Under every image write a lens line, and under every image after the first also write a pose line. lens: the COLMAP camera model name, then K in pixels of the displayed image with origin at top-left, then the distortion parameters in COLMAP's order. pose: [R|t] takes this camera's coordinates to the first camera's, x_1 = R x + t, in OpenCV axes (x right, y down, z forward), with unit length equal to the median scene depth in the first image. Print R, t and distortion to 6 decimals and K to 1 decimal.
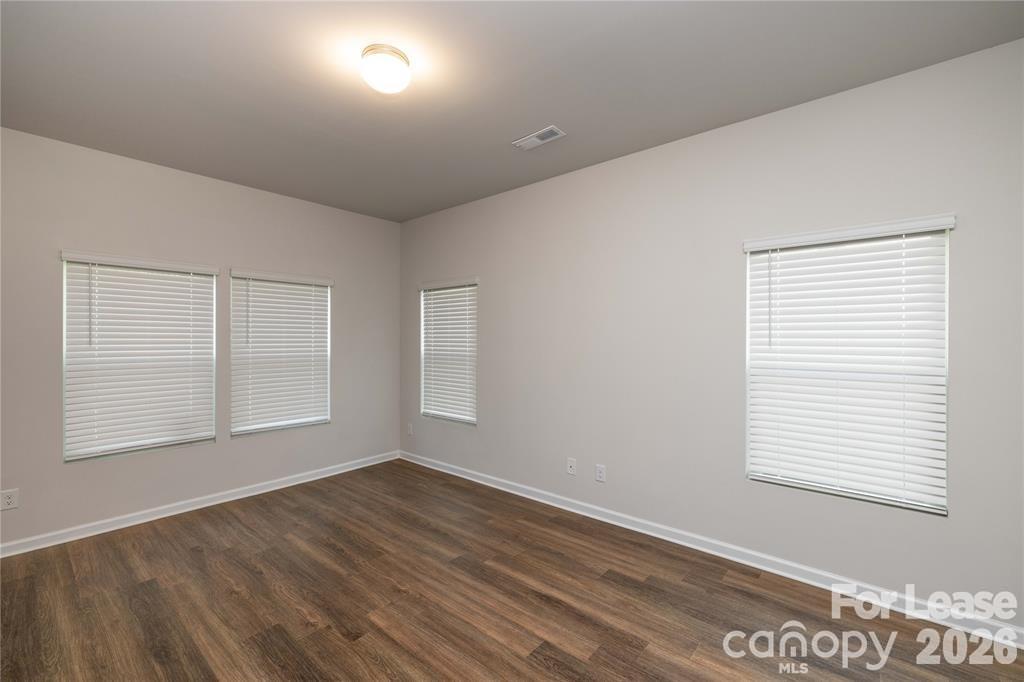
lens RADIAL K [[428.4, 0, 512.0], [0, 428.4, 341.0], [0, 0, 1]] dist [0.004632, 0.000323]
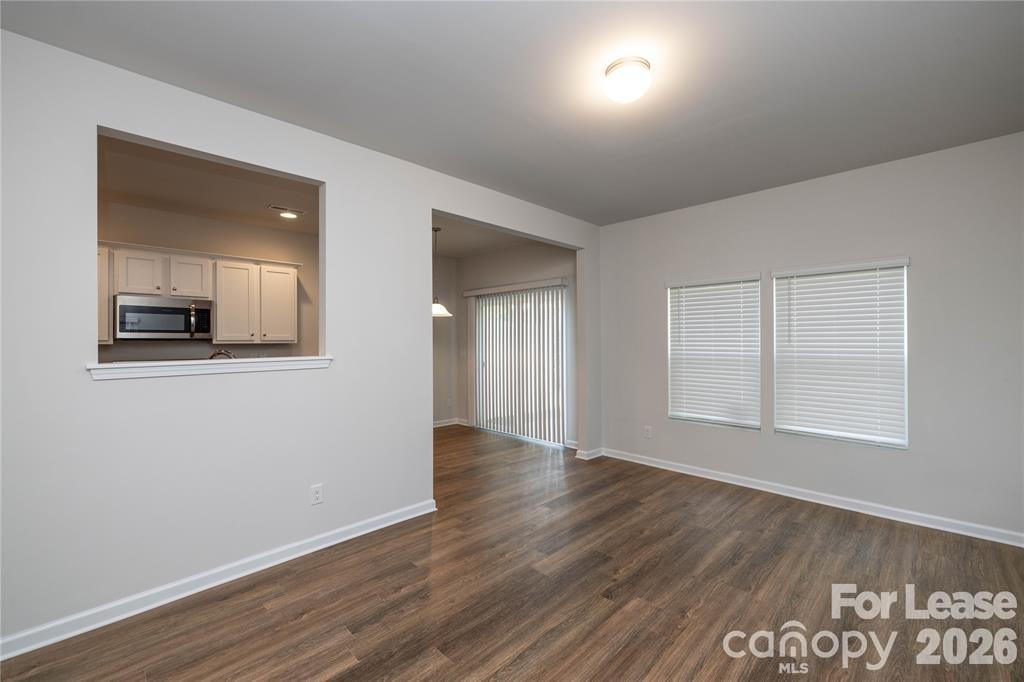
lens RADIAL K [[428.4, 0, 512.0], [0, 428.4, 341.0], [0, 0, 1]] dist [0.004632, 0.000323]
pose [[-0.081977, 0.002816, -0.996630, 0.557415], [0.000786, 0.999996, 0.002761, -0.000150], [0.996634, -0.000557, -0.081979, 0.582163]]
